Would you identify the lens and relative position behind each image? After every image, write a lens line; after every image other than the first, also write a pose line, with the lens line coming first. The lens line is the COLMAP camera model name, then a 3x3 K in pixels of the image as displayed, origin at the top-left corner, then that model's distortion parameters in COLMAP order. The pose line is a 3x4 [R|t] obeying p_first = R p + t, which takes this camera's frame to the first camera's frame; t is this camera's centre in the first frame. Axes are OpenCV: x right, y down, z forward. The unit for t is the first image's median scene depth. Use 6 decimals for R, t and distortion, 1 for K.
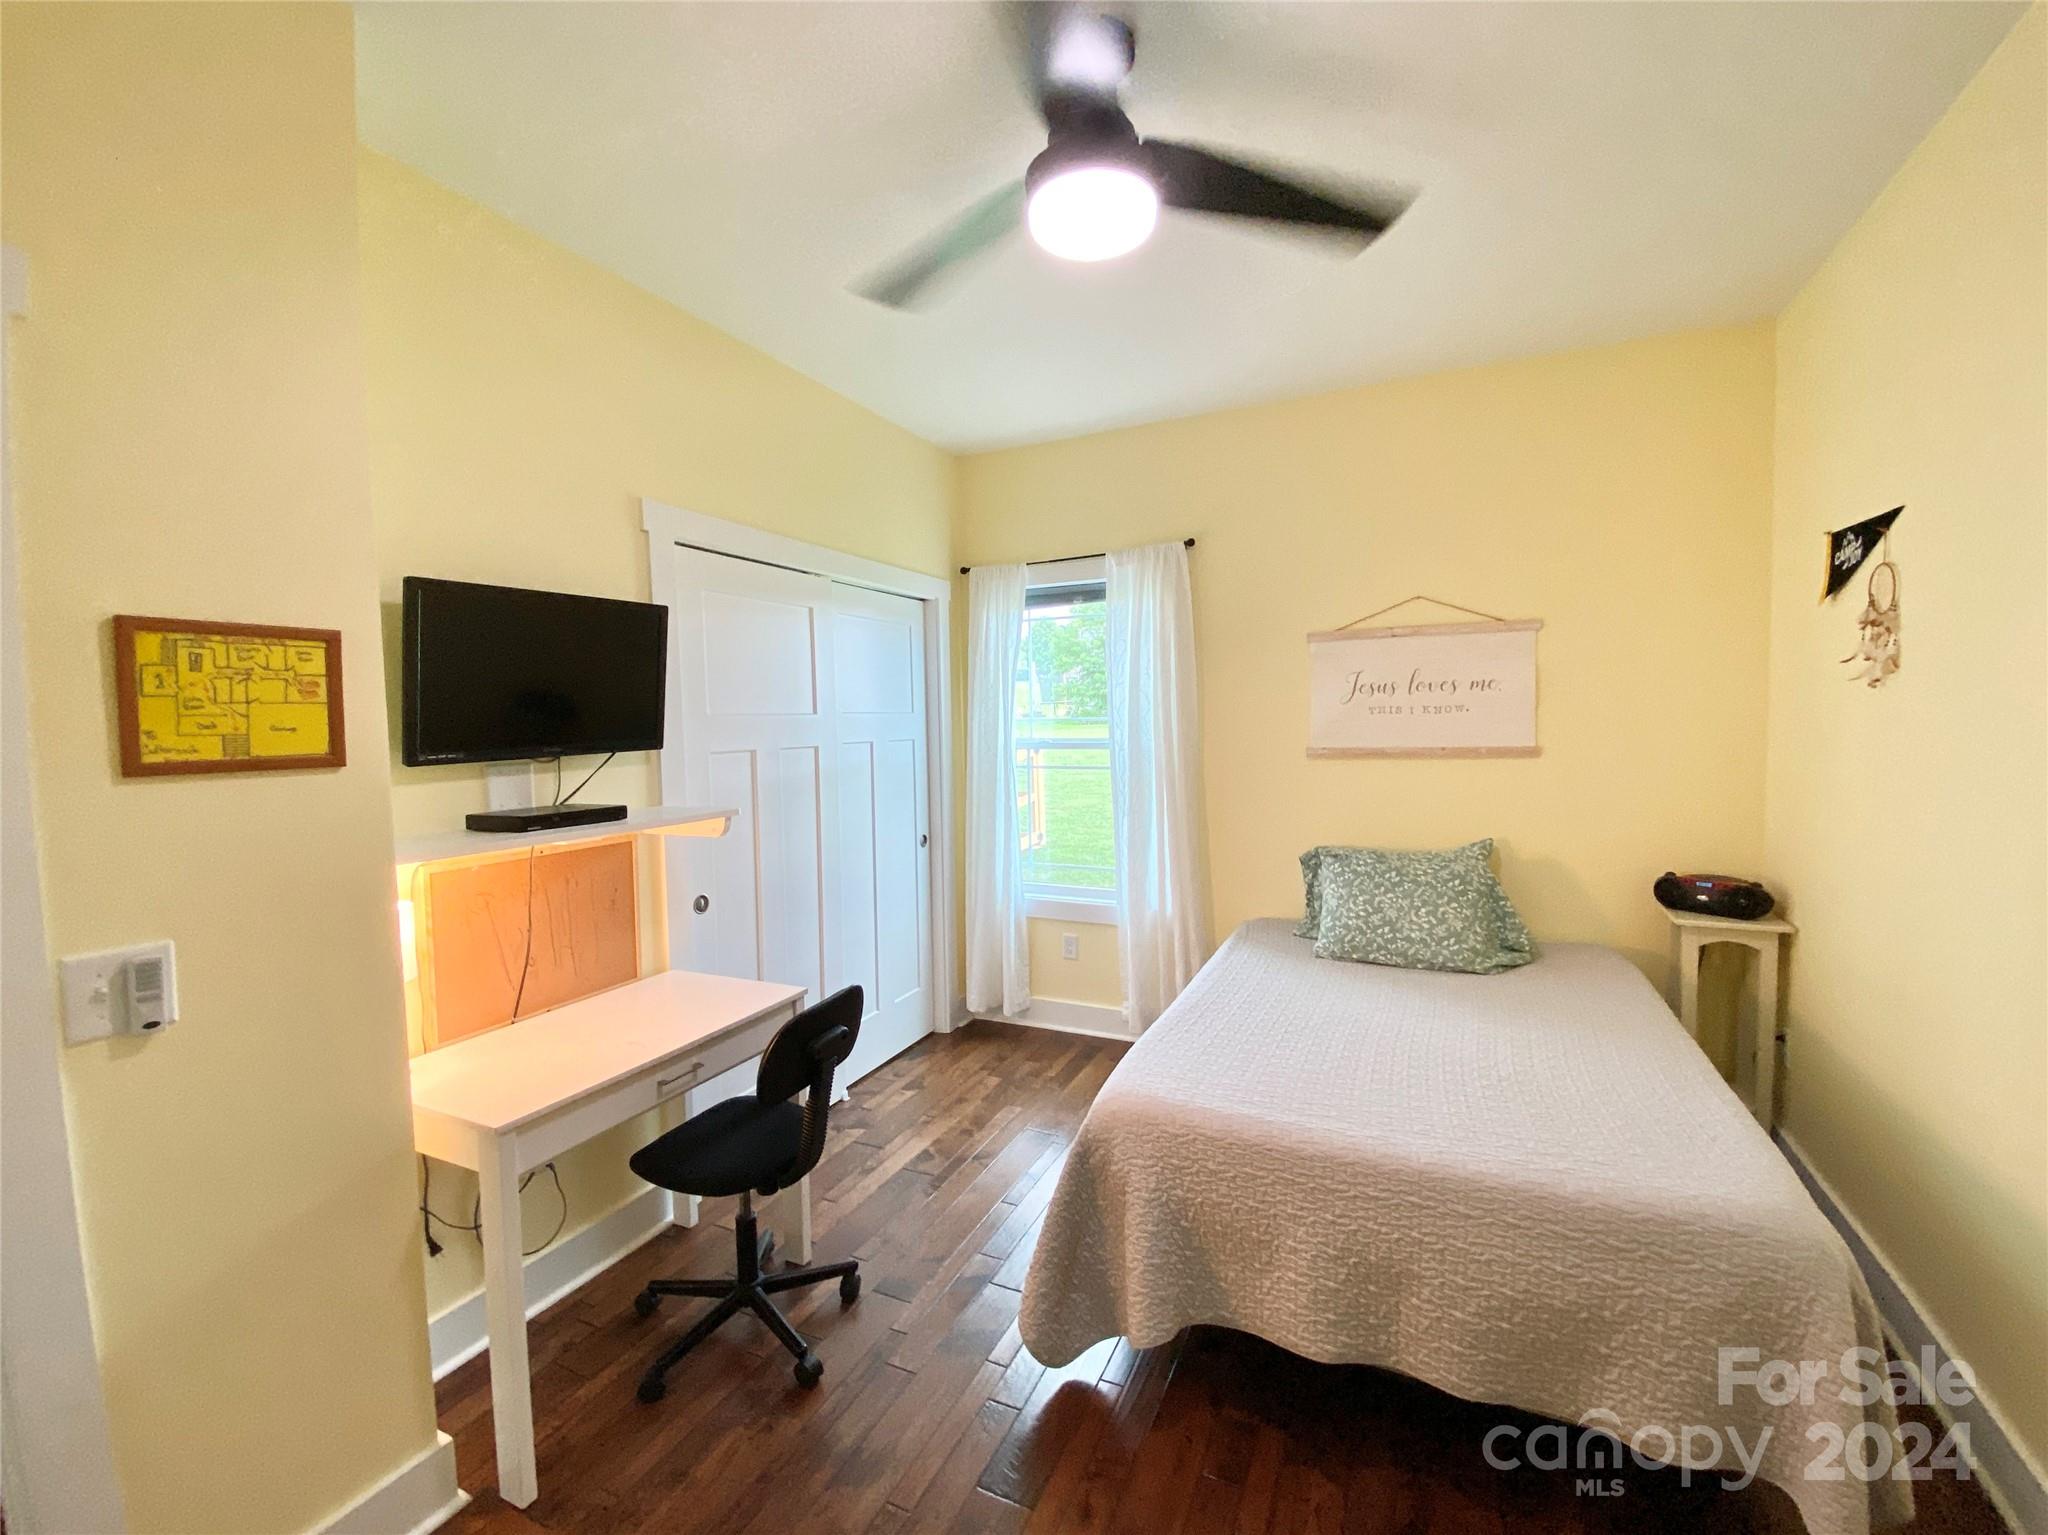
lens RADIAL K [[835.6, 0, 1024.0], [0, 835.6, 767.5], [0, 0, 1]] dist [0.012351, -0.015218]
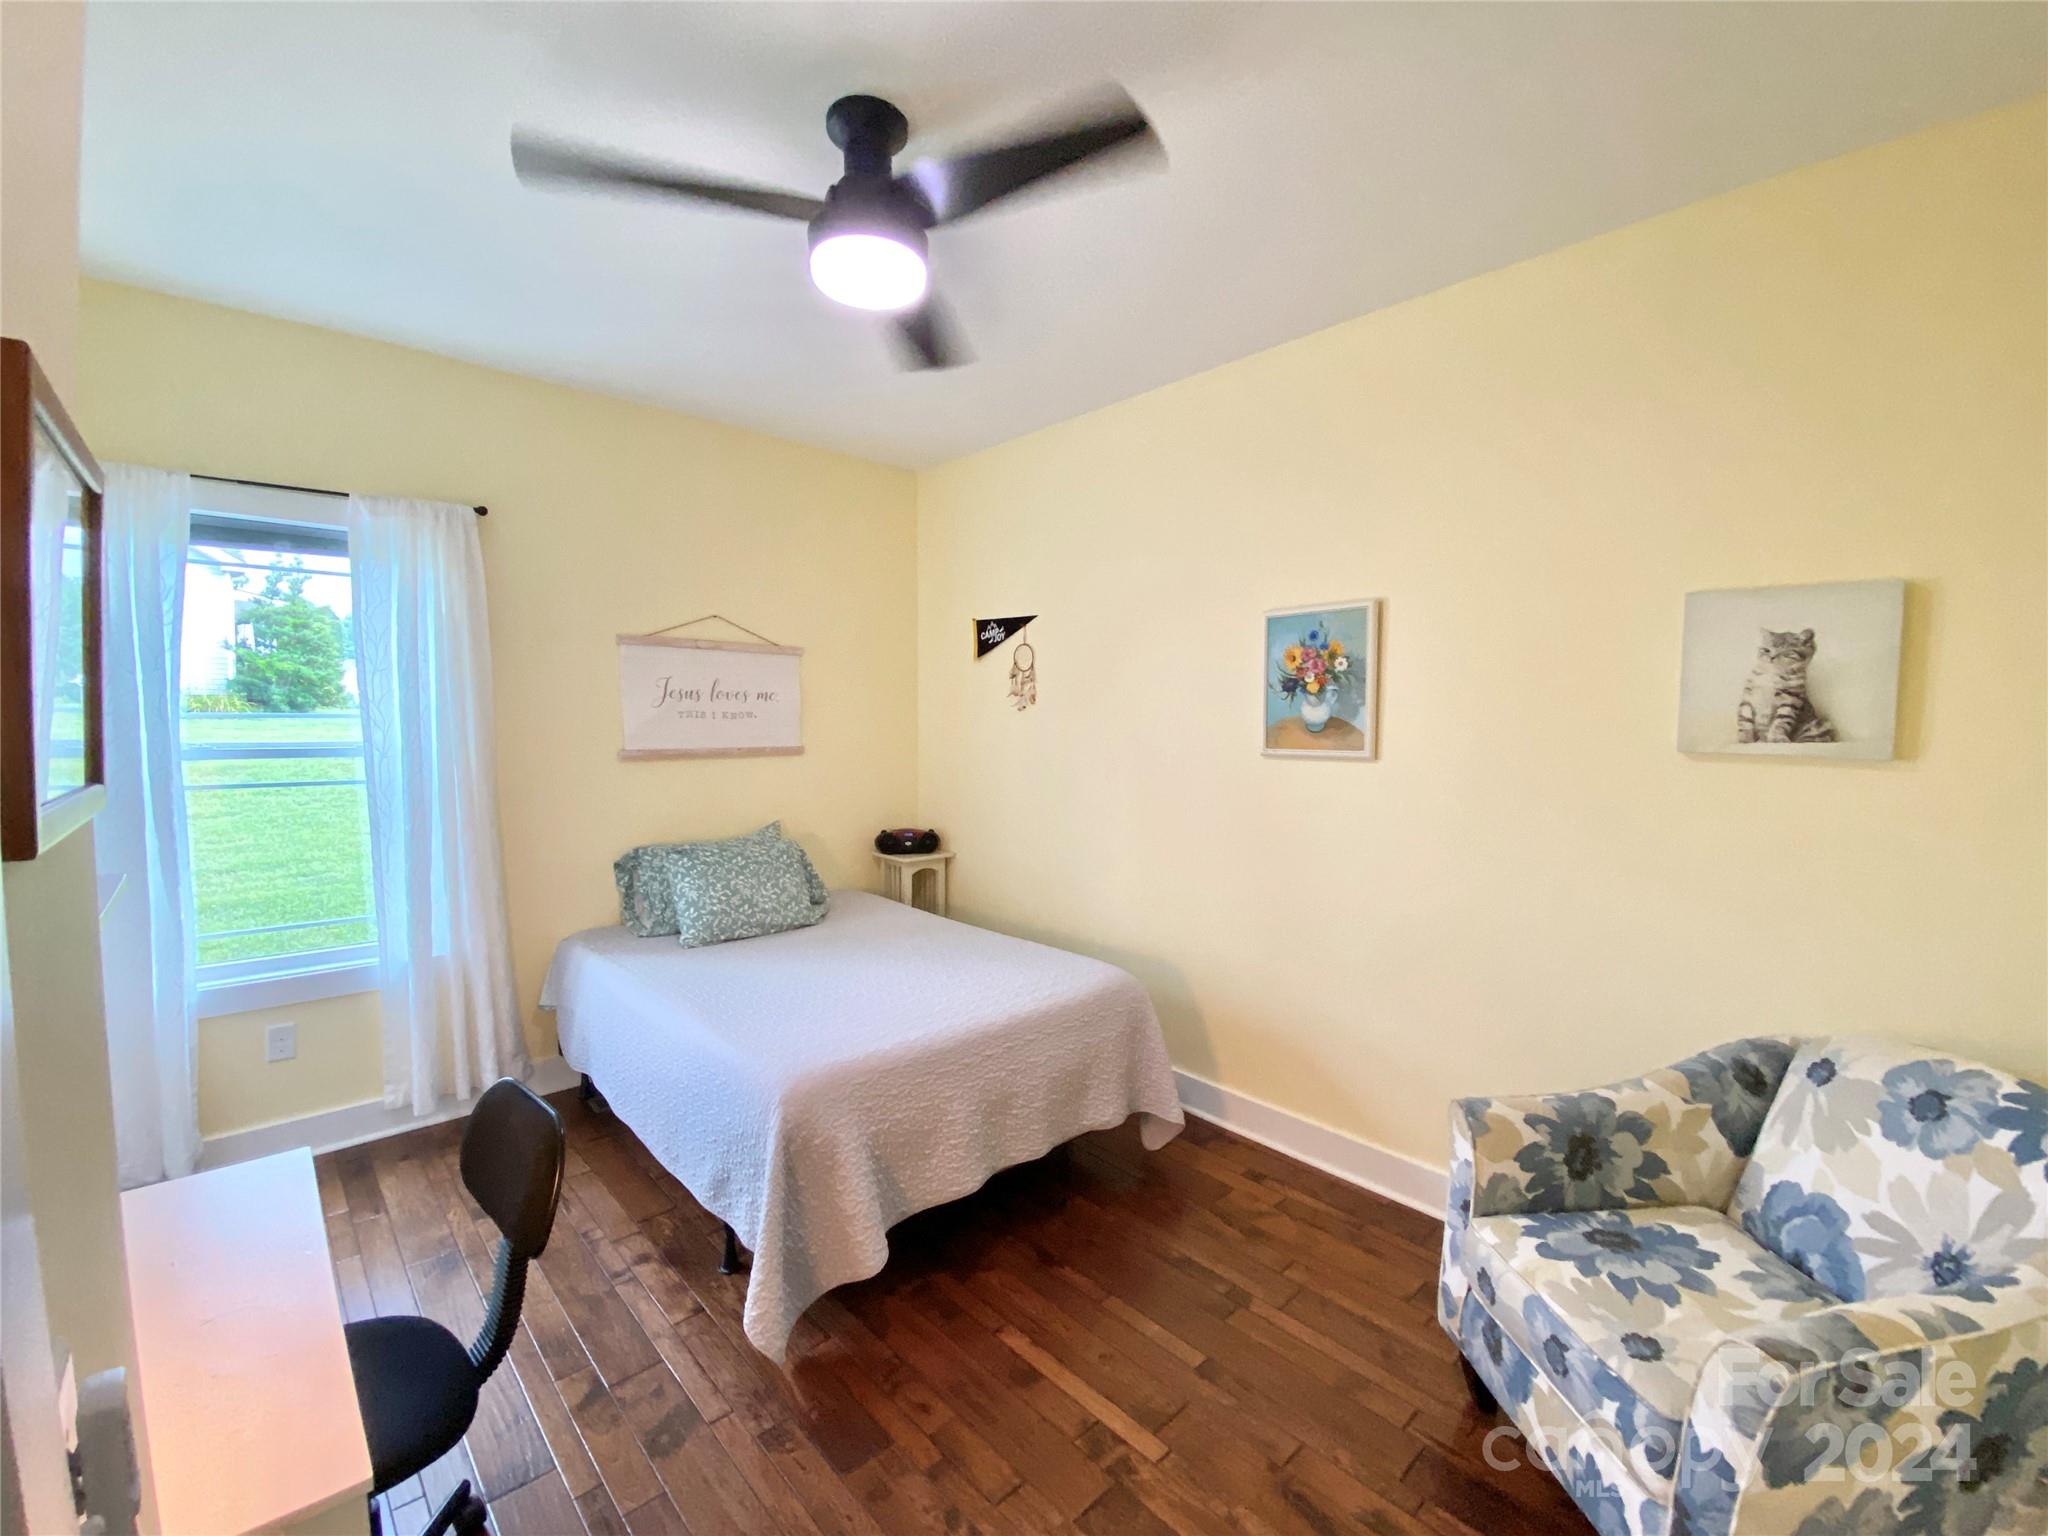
lens RADIAL K [[826.2, 0, 1021.6], [0, 826.2, 776.3], [0, 0, 1]] dist [0.001777, -0.014326]
pose [[0.354548, -0.040506, 0.934160, -0.479505], [0.040685, 0.998783, 0.027867, -0.000955], [-0.934152, 0.028126, 0.355764, 0.240356]]
